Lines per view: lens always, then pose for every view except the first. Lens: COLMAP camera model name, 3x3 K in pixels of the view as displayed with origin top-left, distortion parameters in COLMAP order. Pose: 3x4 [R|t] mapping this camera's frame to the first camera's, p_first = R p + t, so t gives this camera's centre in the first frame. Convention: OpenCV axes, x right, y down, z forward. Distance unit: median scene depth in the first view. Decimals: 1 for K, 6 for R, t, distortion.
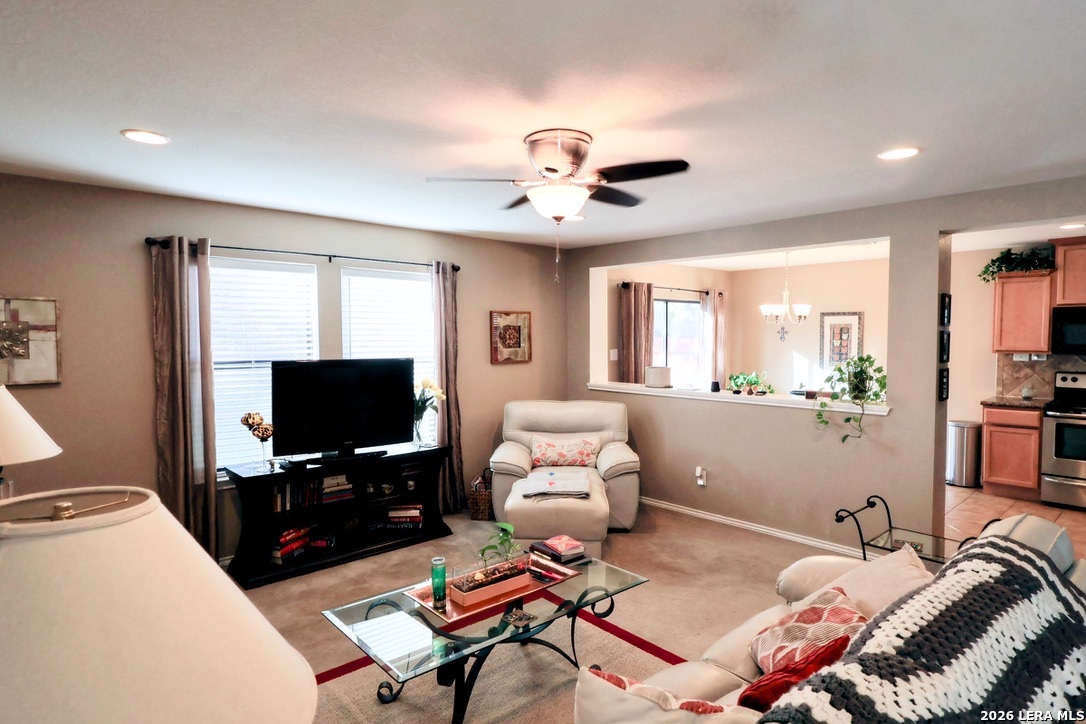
lens RADIAL K [[601.2, 0, 542.5], [0, 601.2, 362.8], [0, 0, 1]] dist [0.000278, -0.001337]
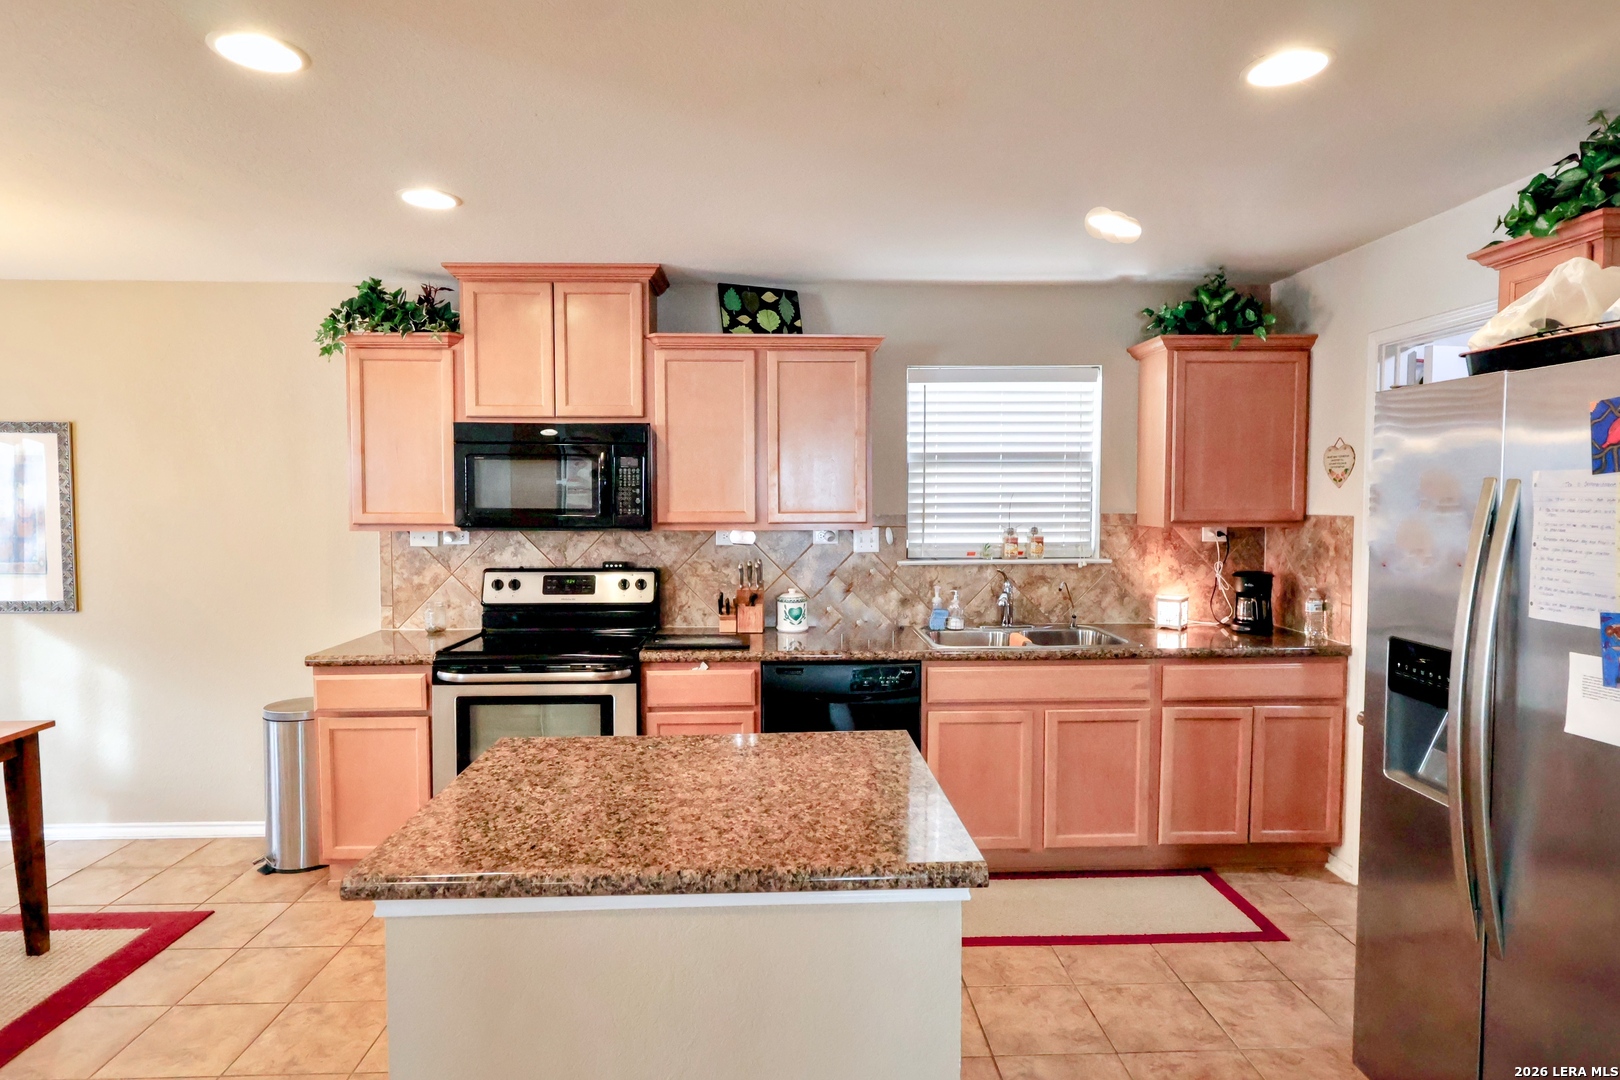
lens RADIAL K [[896.8, 0, 808.8], [0, 896.8, 537.8], [0, 0, 1]] dist [0.000278, -0.001337]
pose [[0.647234, -0.034208, 0.761523, 0.245905], [0.032436, 0.999324, 0.017322, -0.006070], [-0.761601, 0.013490, 0.647906, 0.185741]]
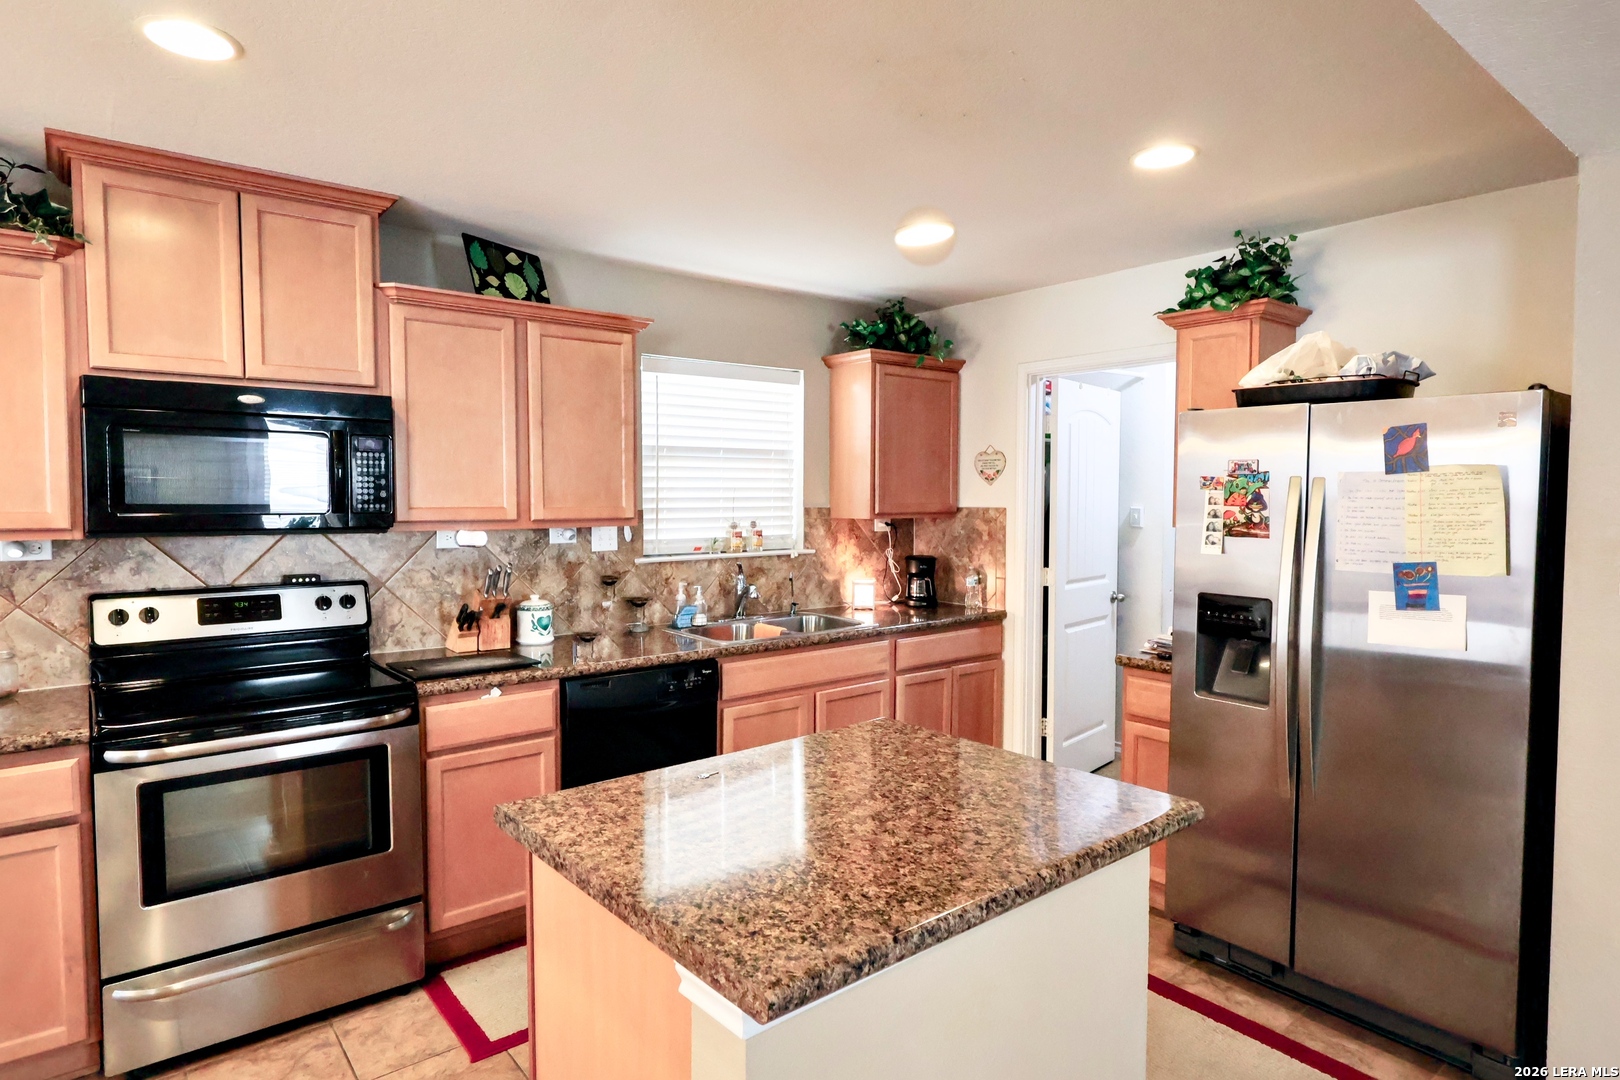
lens RADIAL K [[896.8, 0, 807.1], [0, 896.8, 537.0], [0, 0, 1]] dist [0.000278, -0.001337]
pose [[0.062521, -0.044448, 0.997053, 0.209672], [0.041464, 0.998261, 0.041901, -0.009109], [-0.997182, 0.038722, 0.064256, 0.298696]]
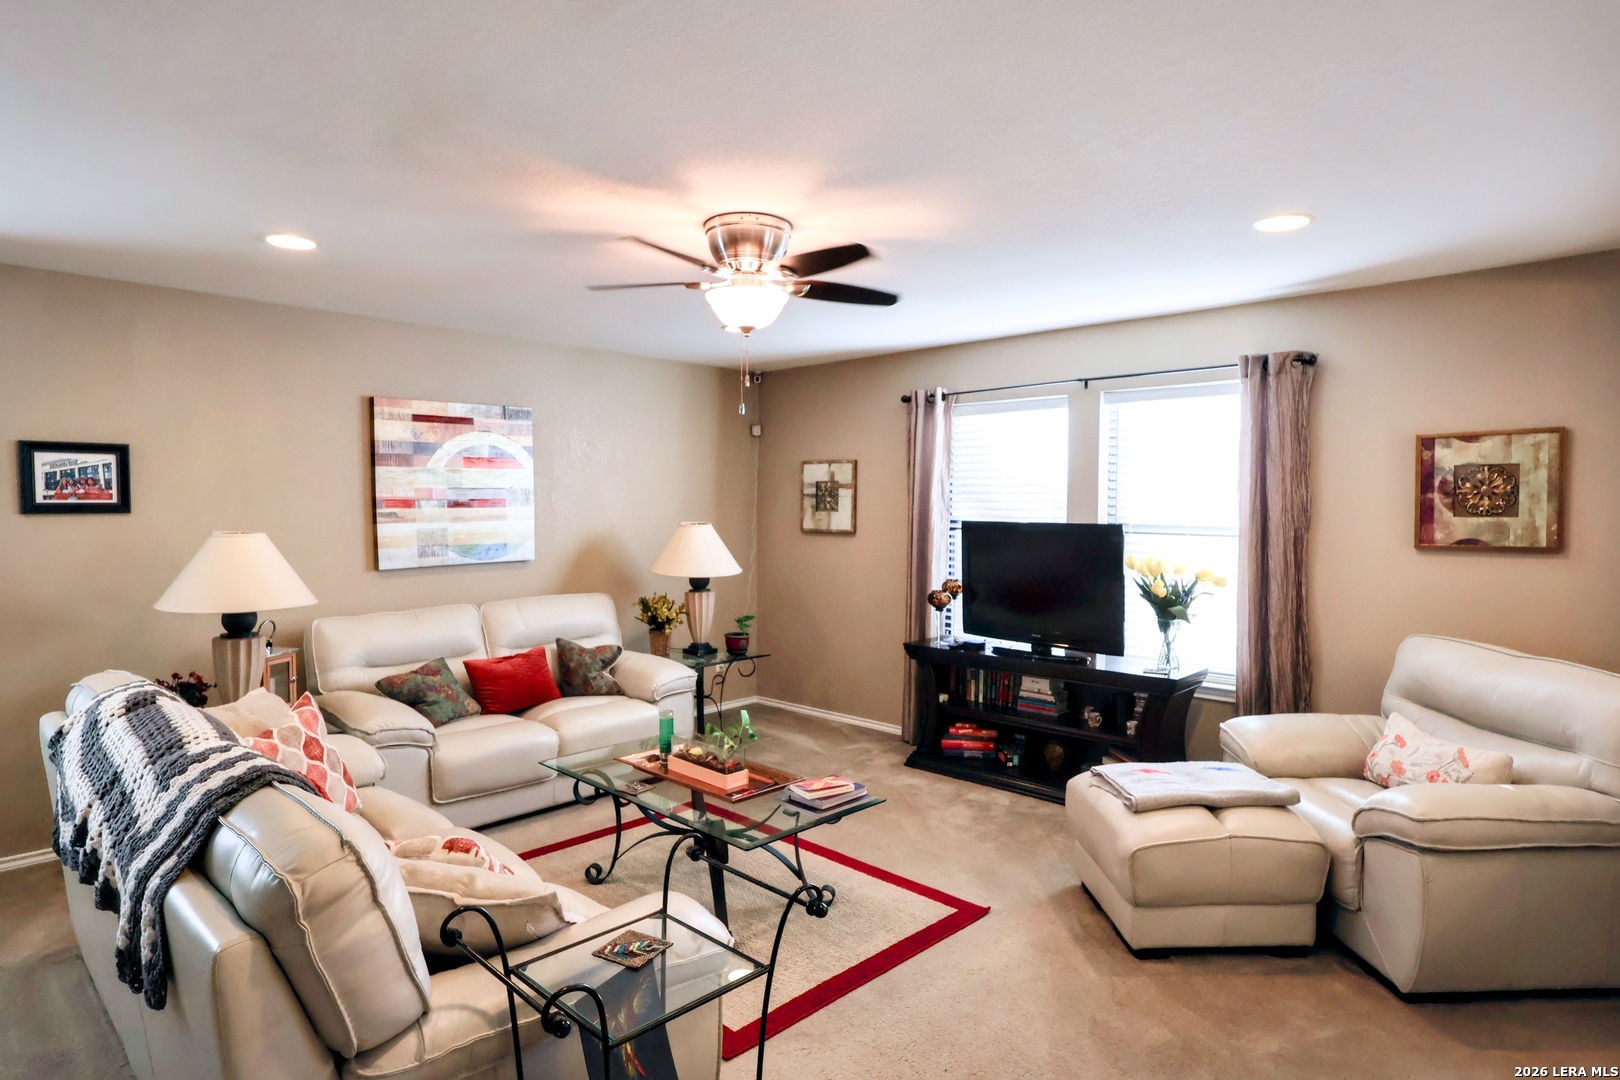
lens RADIAL K [[896.8, 0, 809.8], [0, 896.8, 536.9], [0, 0, 1]] dist [0.000278, -0.001337]
pose [[0.075600, 0.040260, -0.996325, 0.941883], [-0.046023, 0.998261, 0.036846, -0.019397], [0.996076, 0.043068, 0.077321, 0.804233]]
